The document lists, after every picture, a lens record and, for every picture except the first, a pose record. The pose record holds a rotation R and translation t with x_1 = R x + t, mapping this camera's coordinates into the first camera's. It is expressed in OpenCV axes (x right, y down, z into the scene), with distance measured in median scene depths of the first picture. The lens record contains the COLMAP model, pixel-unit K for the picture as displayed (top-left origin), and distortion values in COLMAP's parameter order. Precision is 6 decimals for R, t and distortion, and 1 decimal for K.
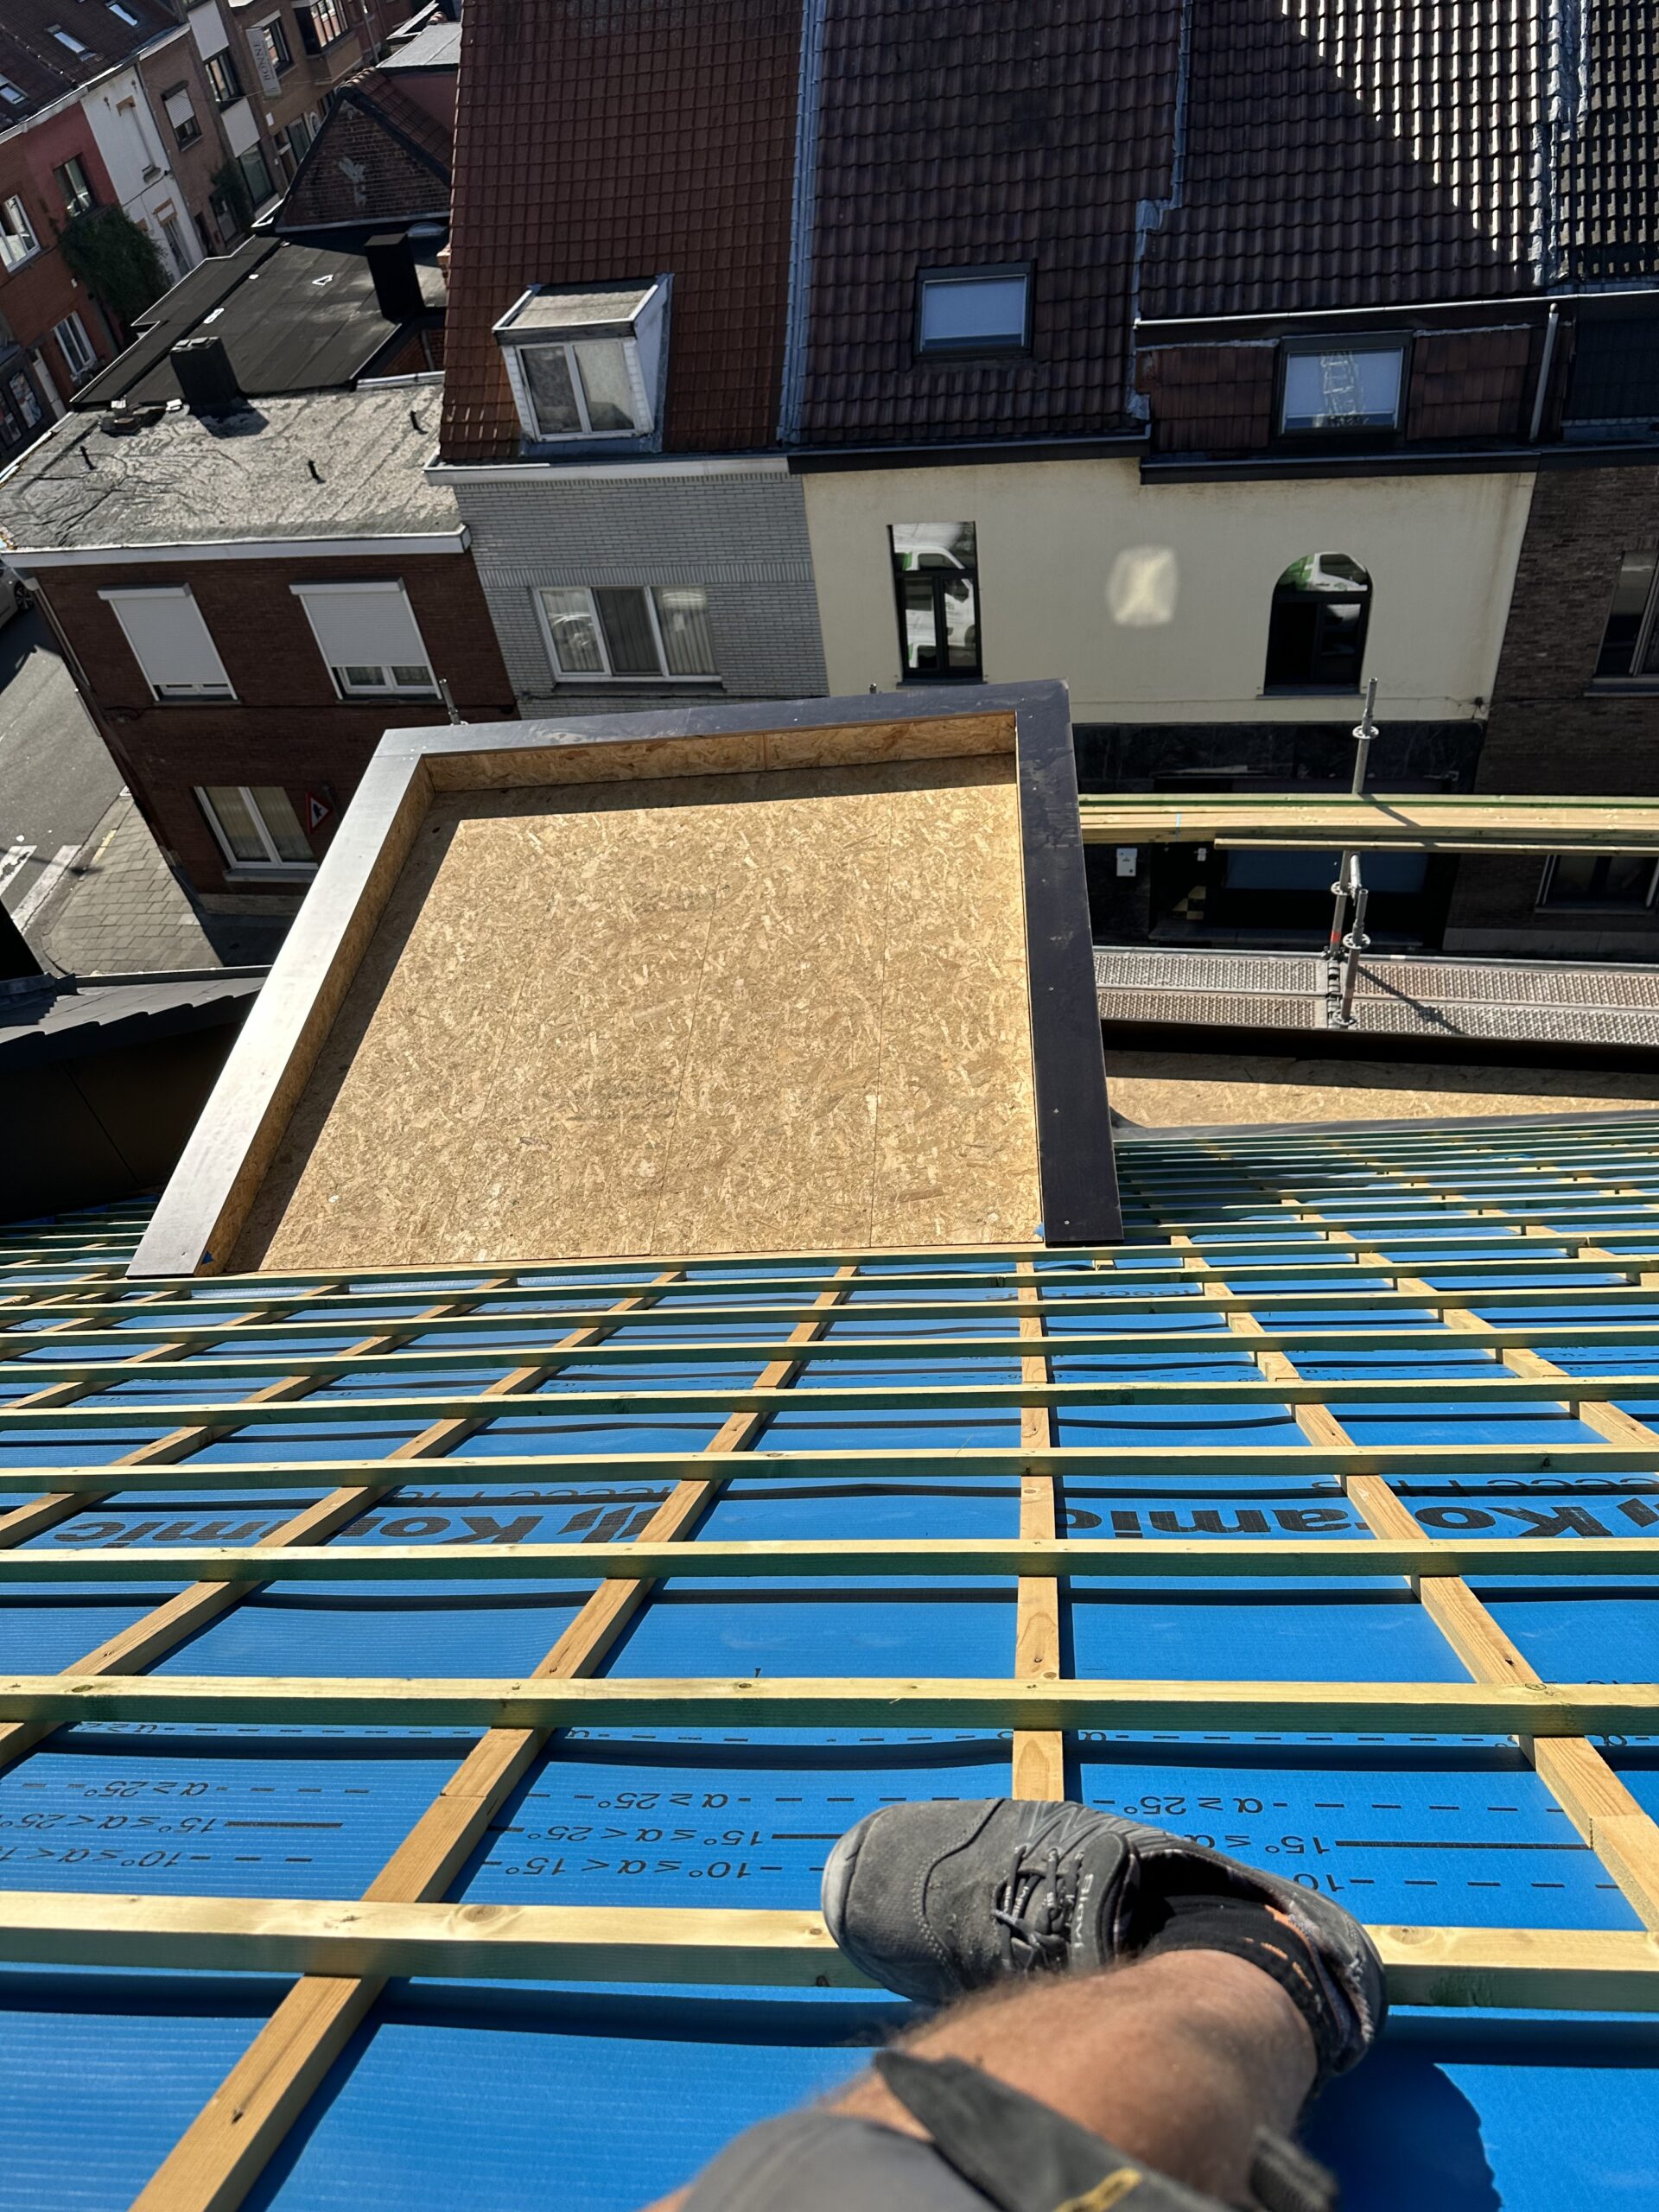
lens RADIAL K [[1536.0, 0, 824.2], [0, 1536.0, 1105.4], [0, 0, 1]] dist [0.053338, -0.043110]
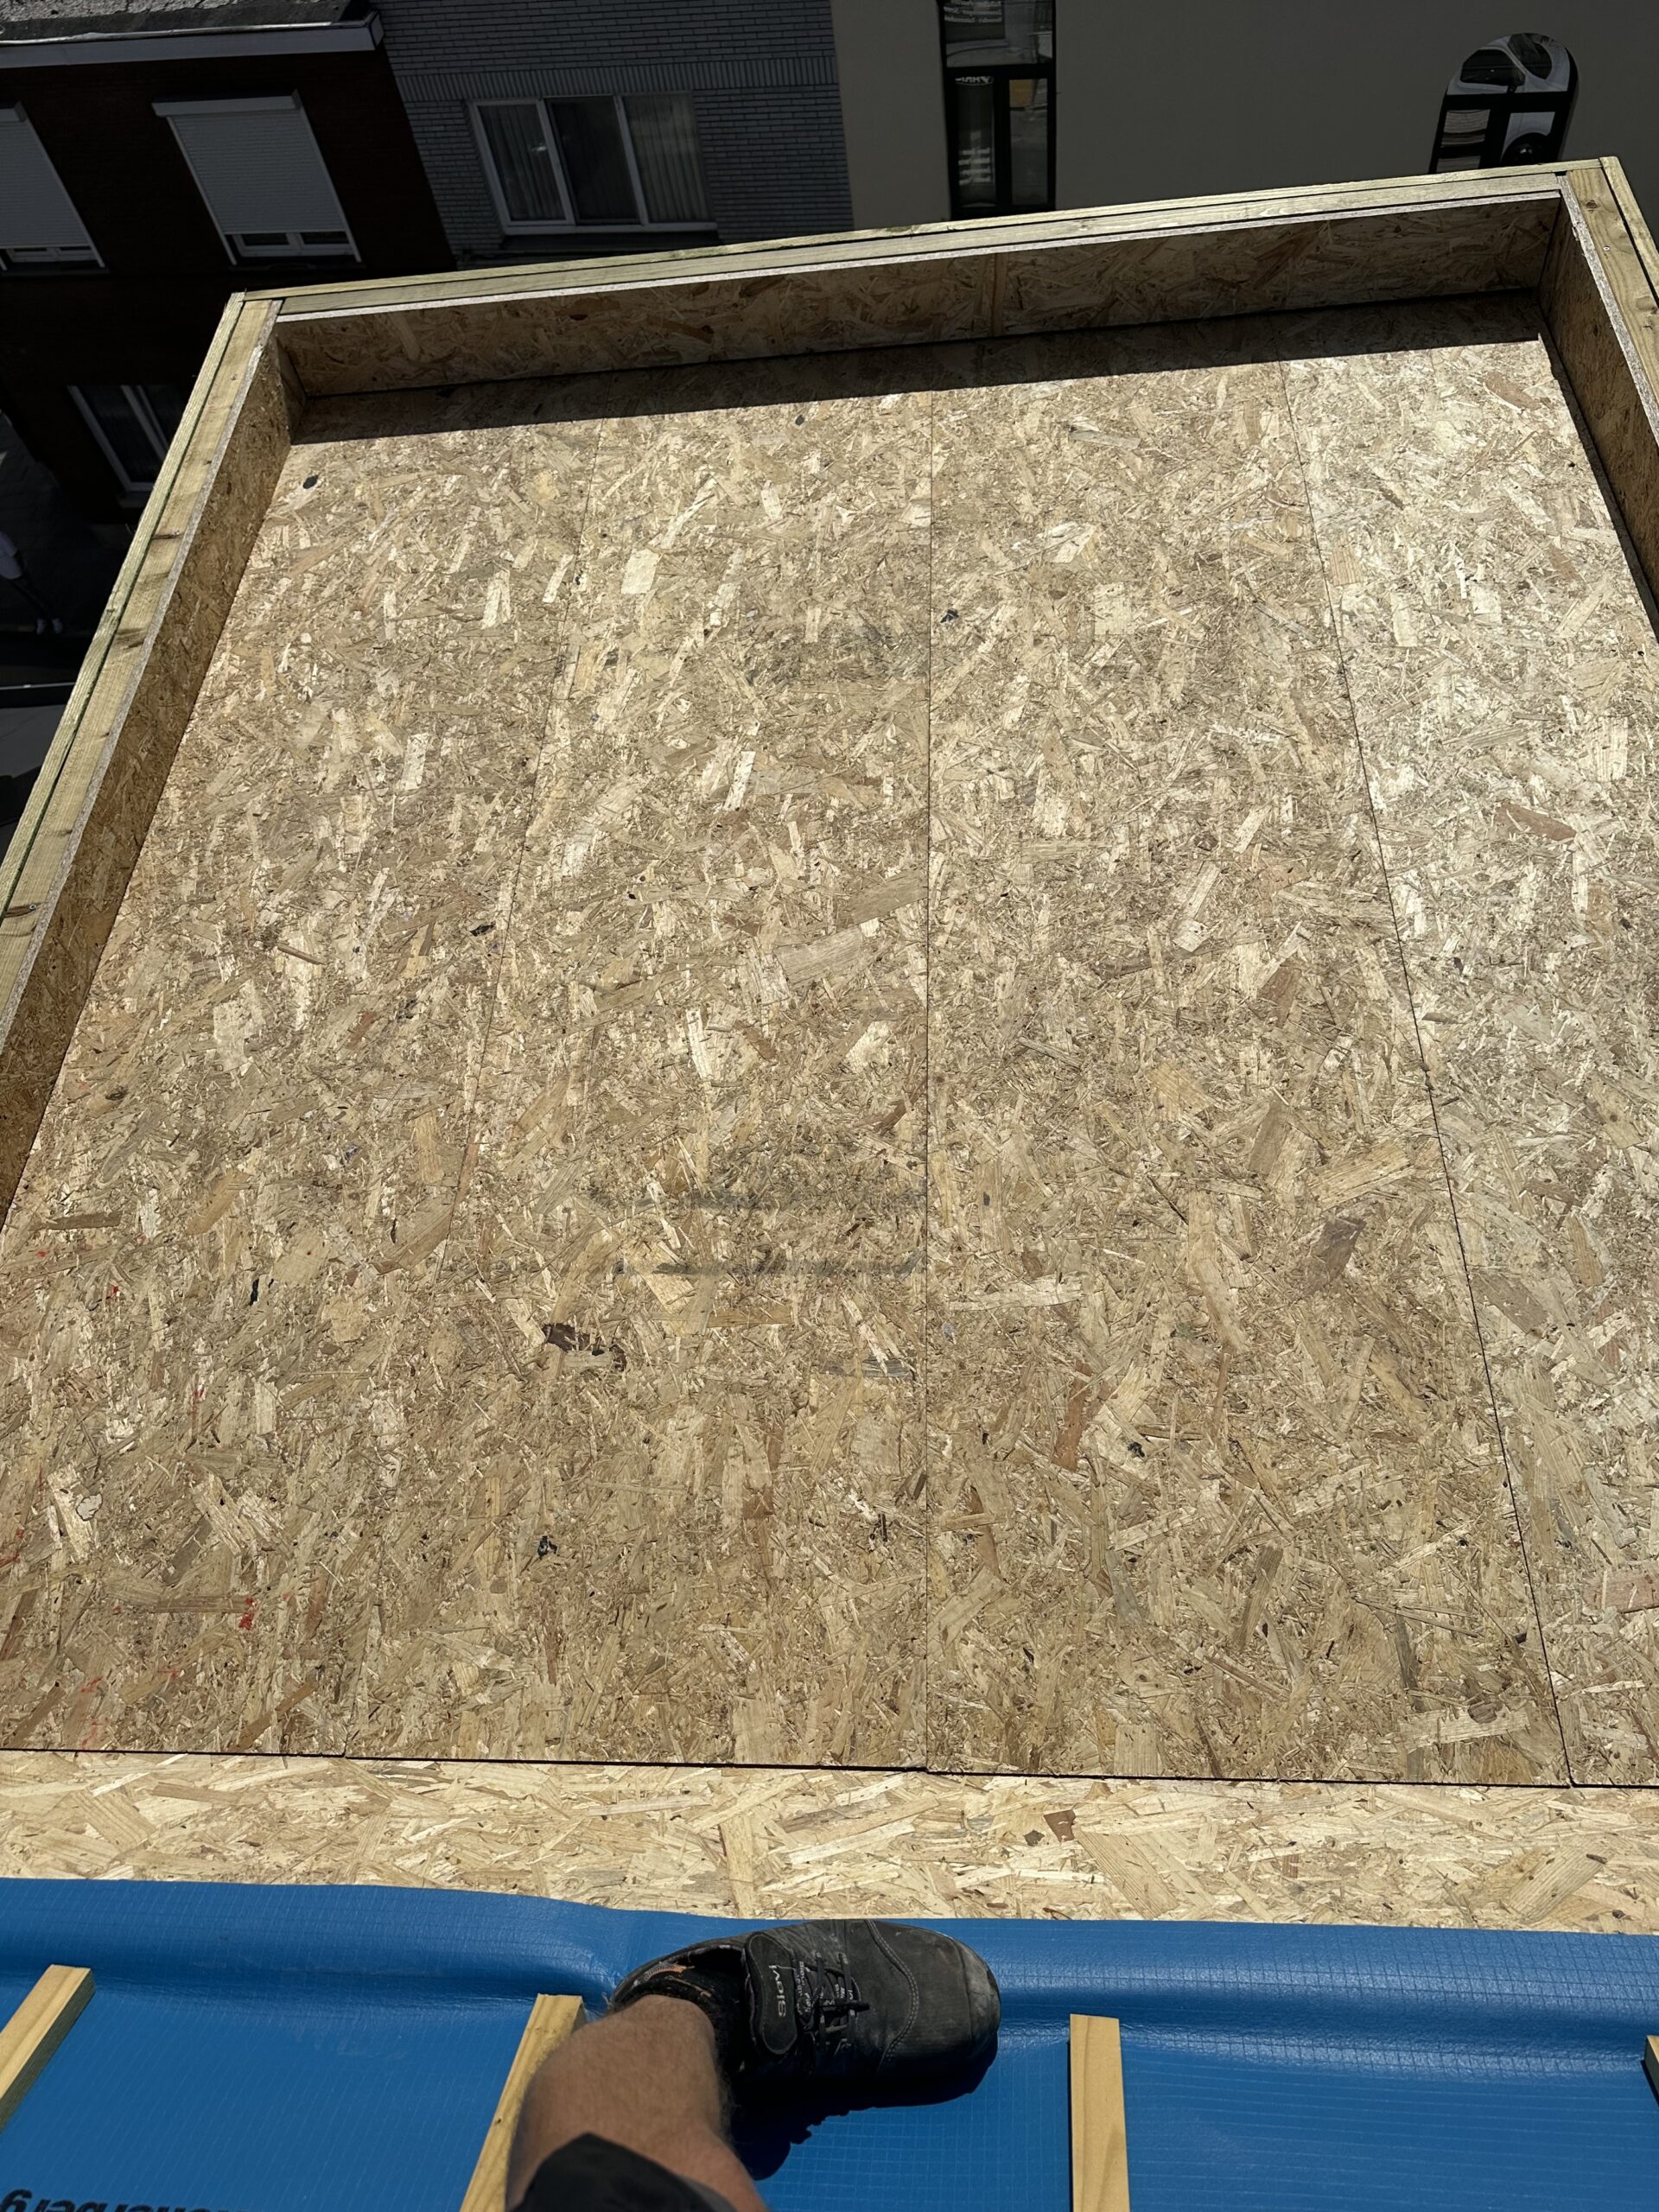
lens RADIAL K [[1536.0, 0, 827.7], [0, 1536.0, 1103.7], [0, 0, 1]] dist [0.053338, -0.043110]
pose [[0.999757, -0.020588, 0.007861, -0.112245], [0.018191, 0.972303, 0.233015, -0.115920], [-0.012441, -0.232815, 0.972441, 0.556596]]
